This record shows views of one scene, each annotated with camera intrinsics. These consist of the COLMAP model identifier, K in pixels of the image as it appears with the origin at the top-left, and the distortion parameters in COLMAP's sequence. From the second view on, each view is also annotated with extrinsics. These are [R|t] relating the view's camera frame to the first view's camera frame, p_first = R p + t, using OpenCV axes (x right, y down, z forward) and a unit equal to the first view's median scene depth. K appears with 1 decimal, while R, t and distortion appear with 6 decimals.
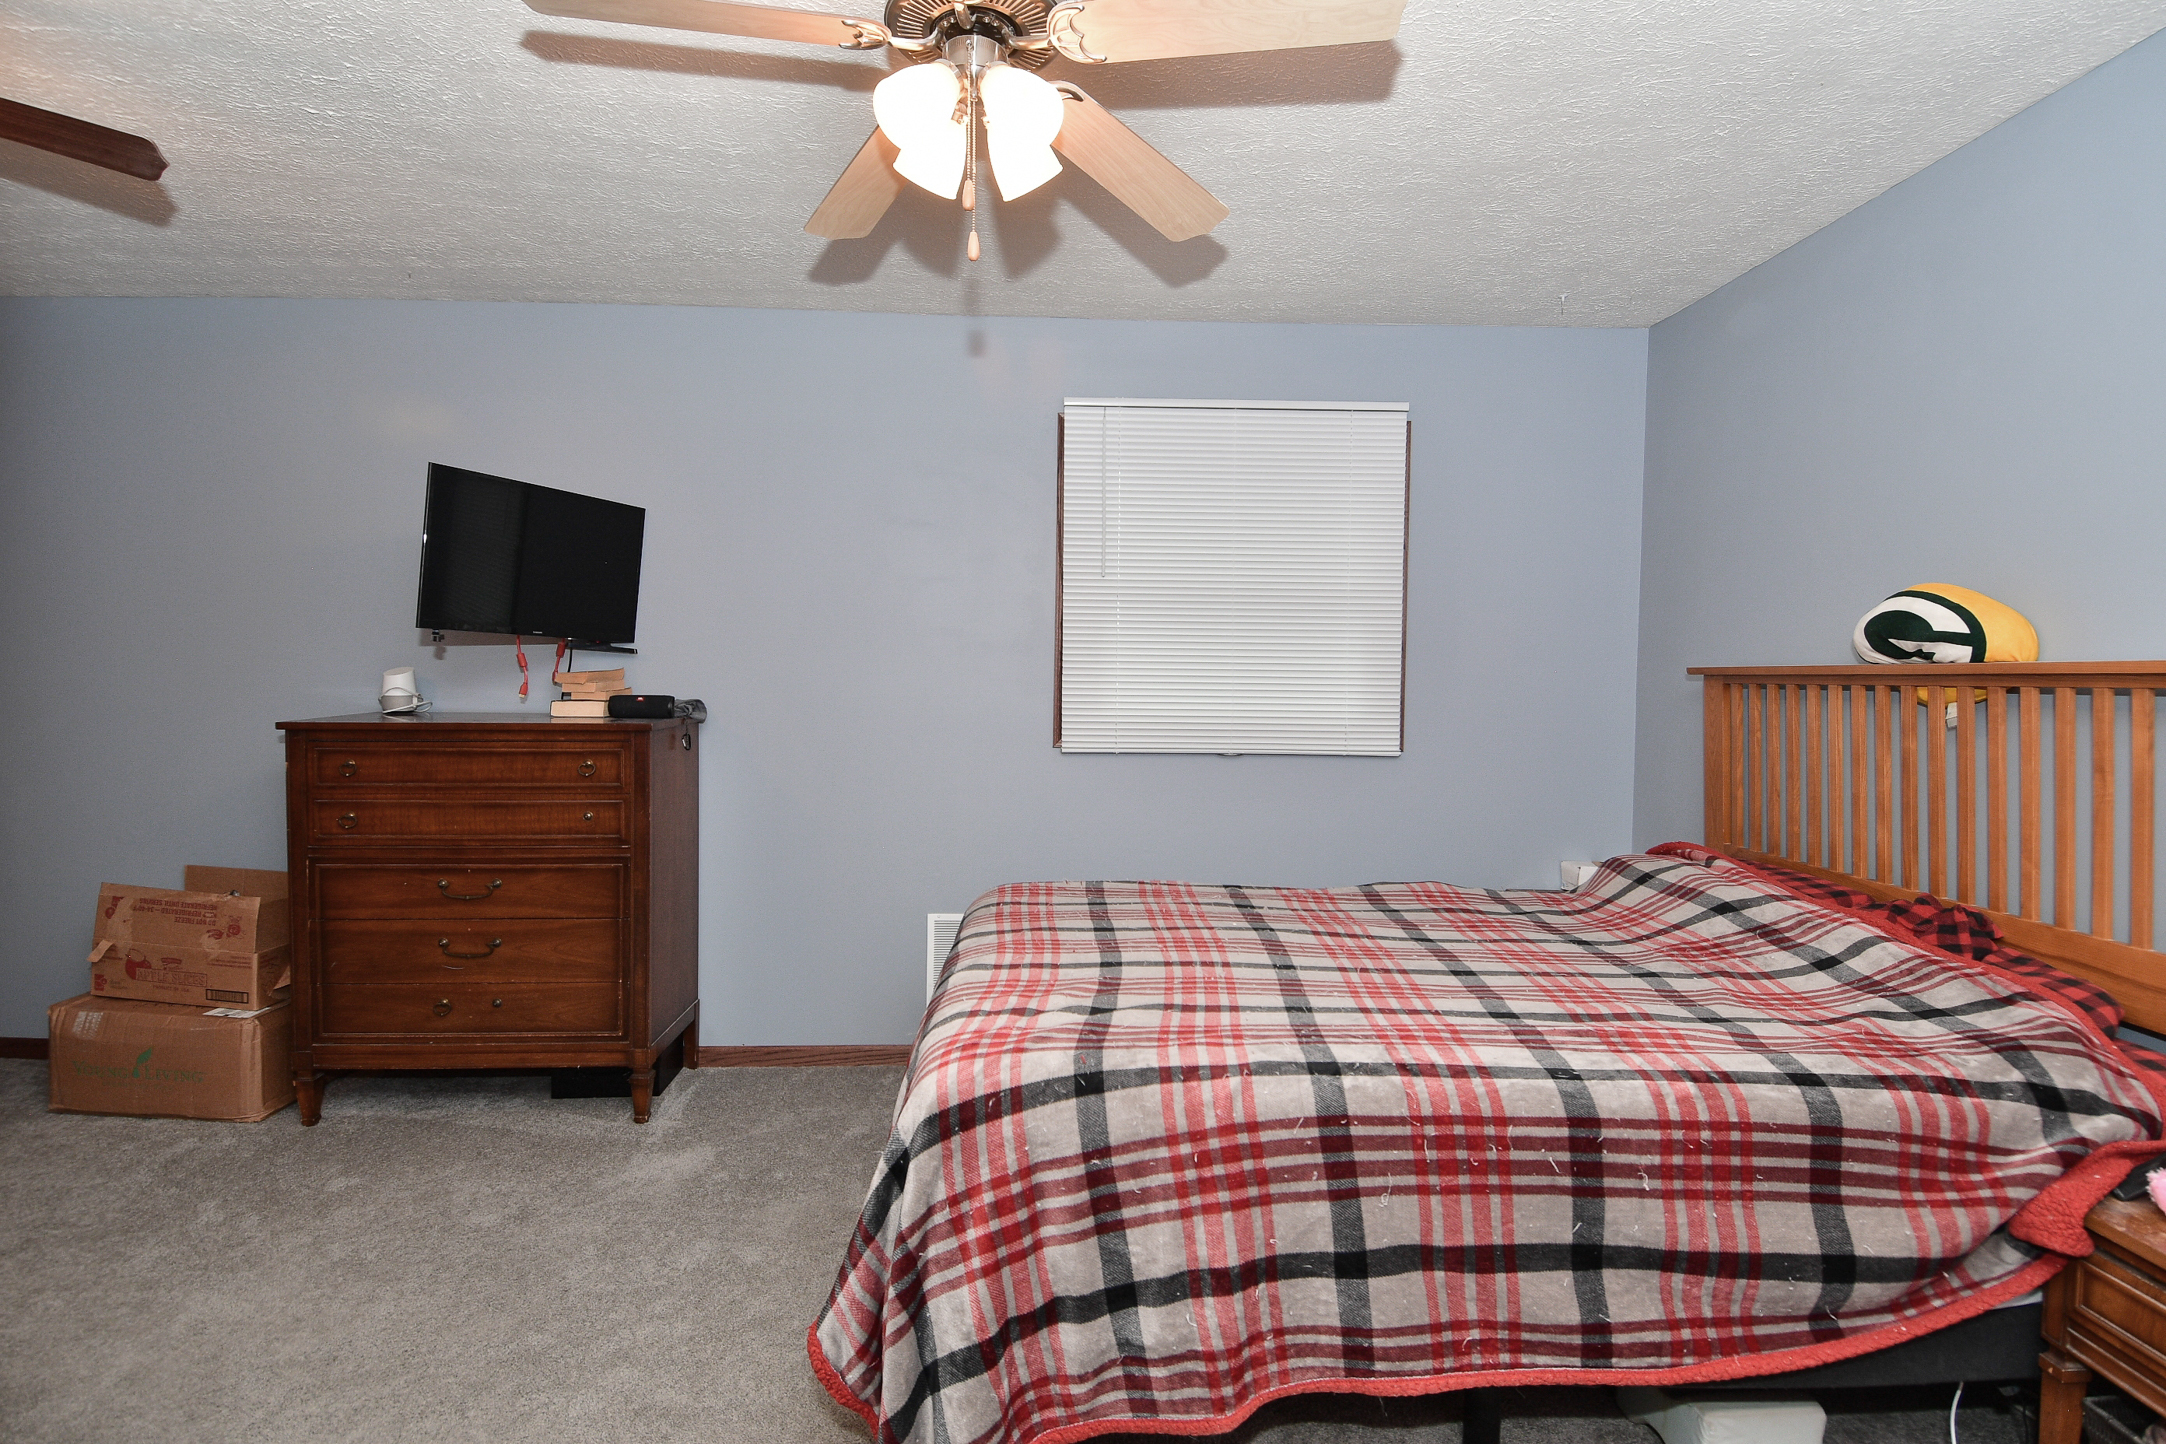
lens RADIAL K [[1142.2, 0, 1090.8], [0, 1142.2, 703.1], [0, 0, 1]] dist [0.053733, -0.056162]
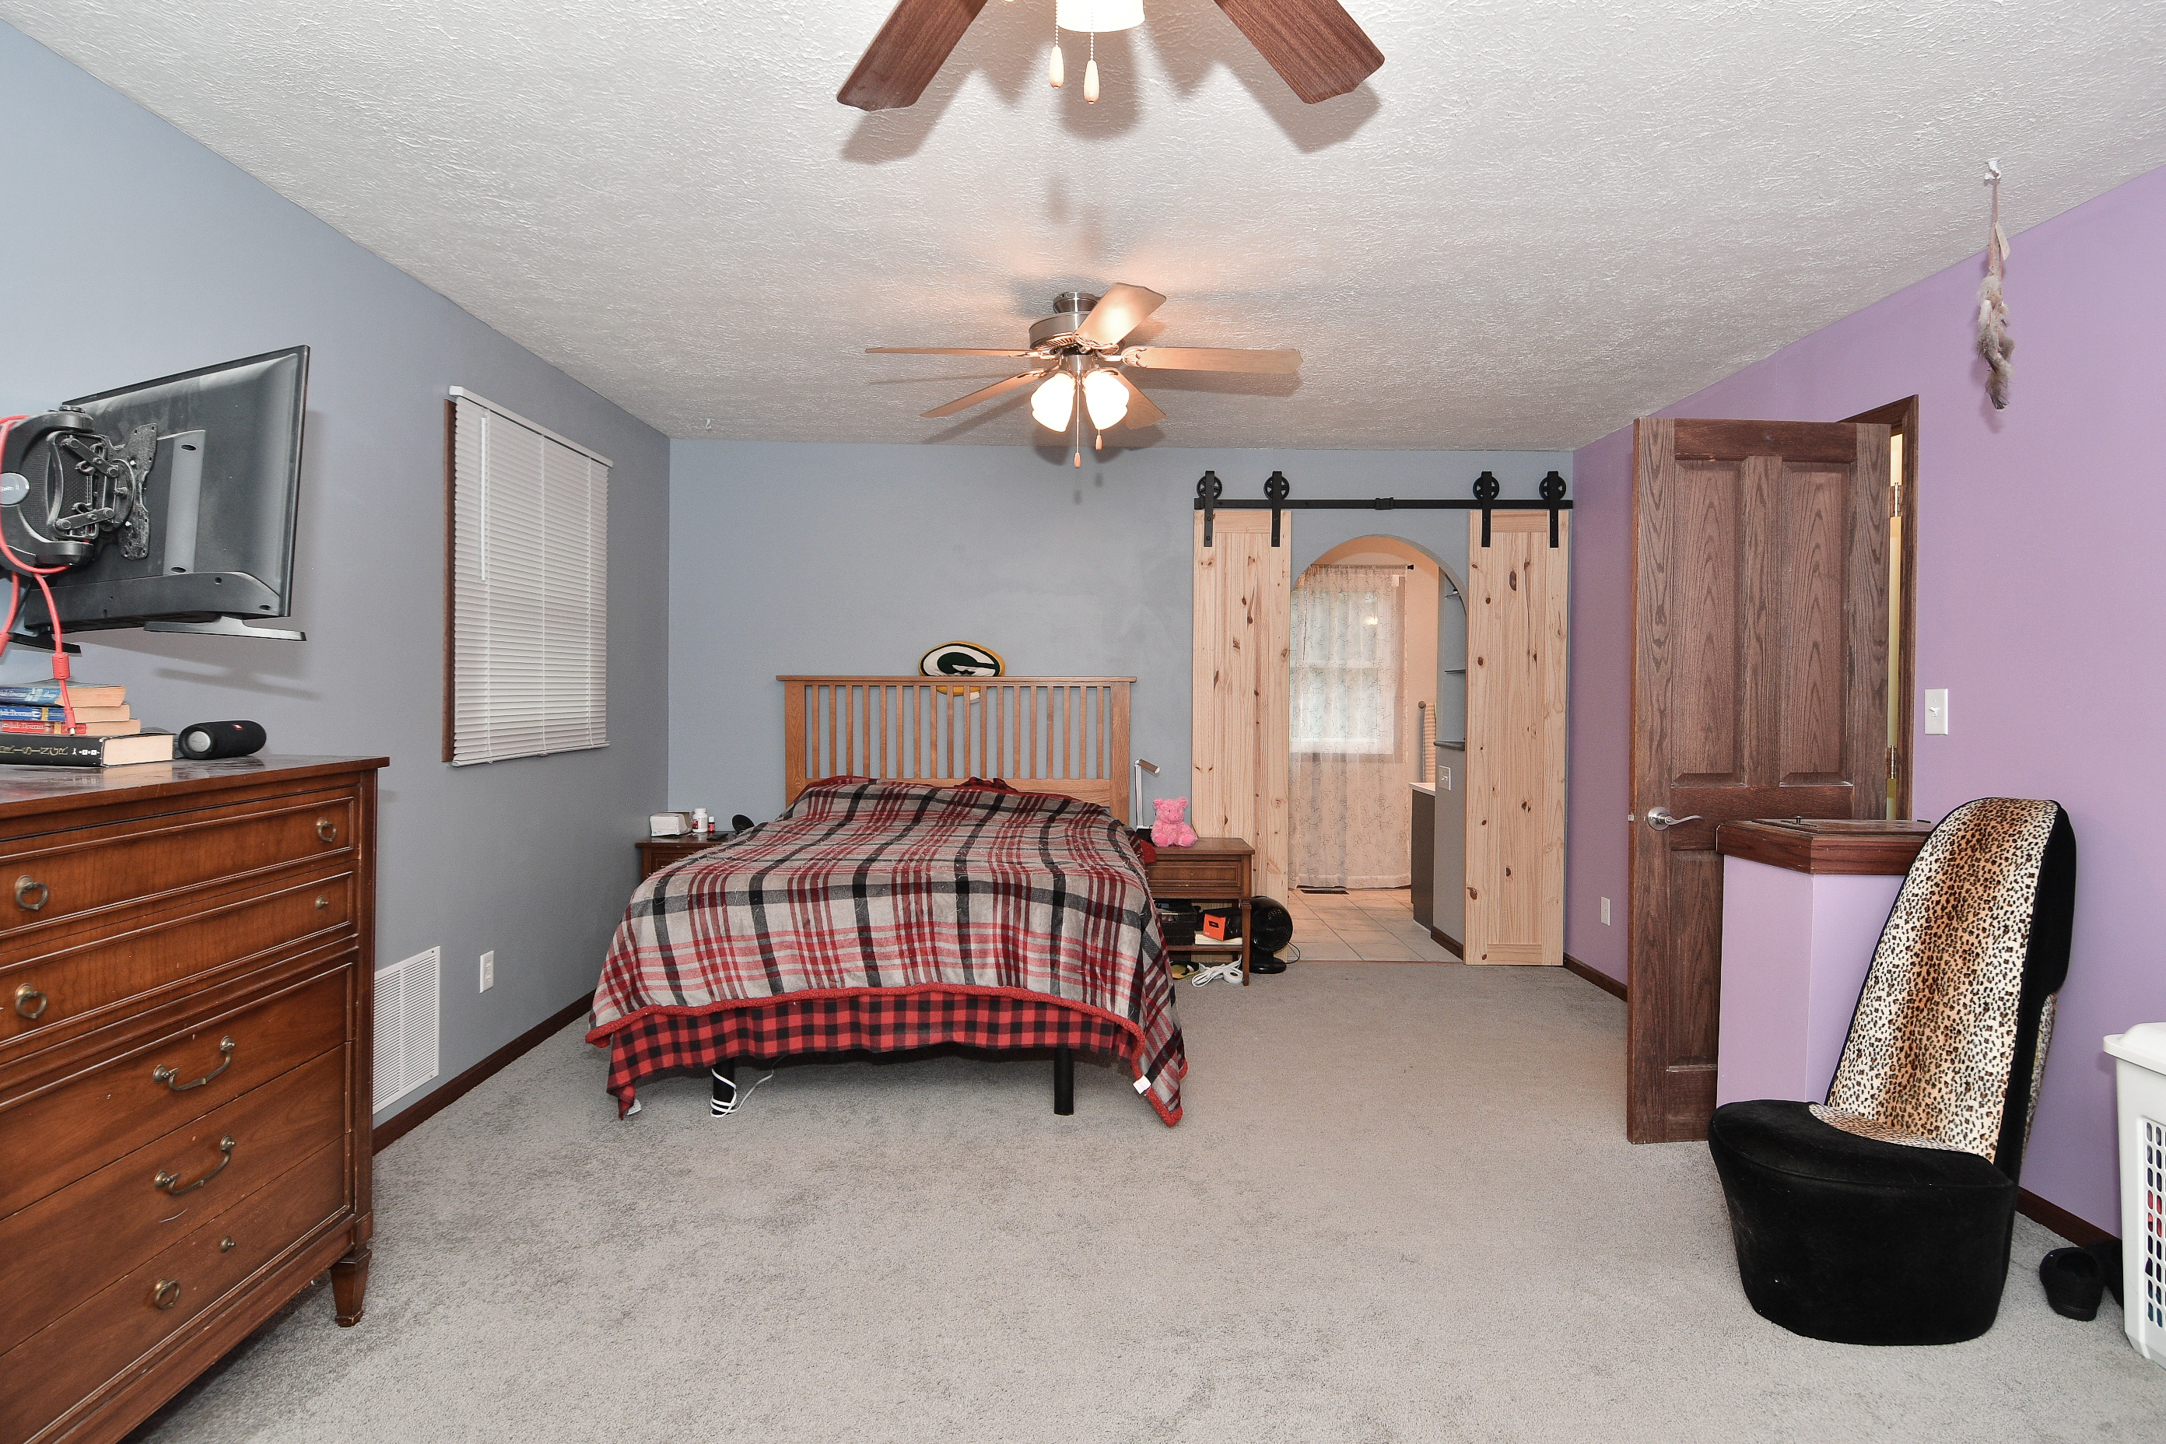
lens RADIAL K [[1142.2, 0, 1090.8], [0, 1142.2, 703.1], [0, 0, 1]] dist [0.053733, -0.056162]
pose [[-0.007699, -0.027544, 0.999591, -1.115313], [0.015648, 0.999495, 0.027662, -0.028988], [-0.999848, 0.015854, -0.007264, 0.560761]]
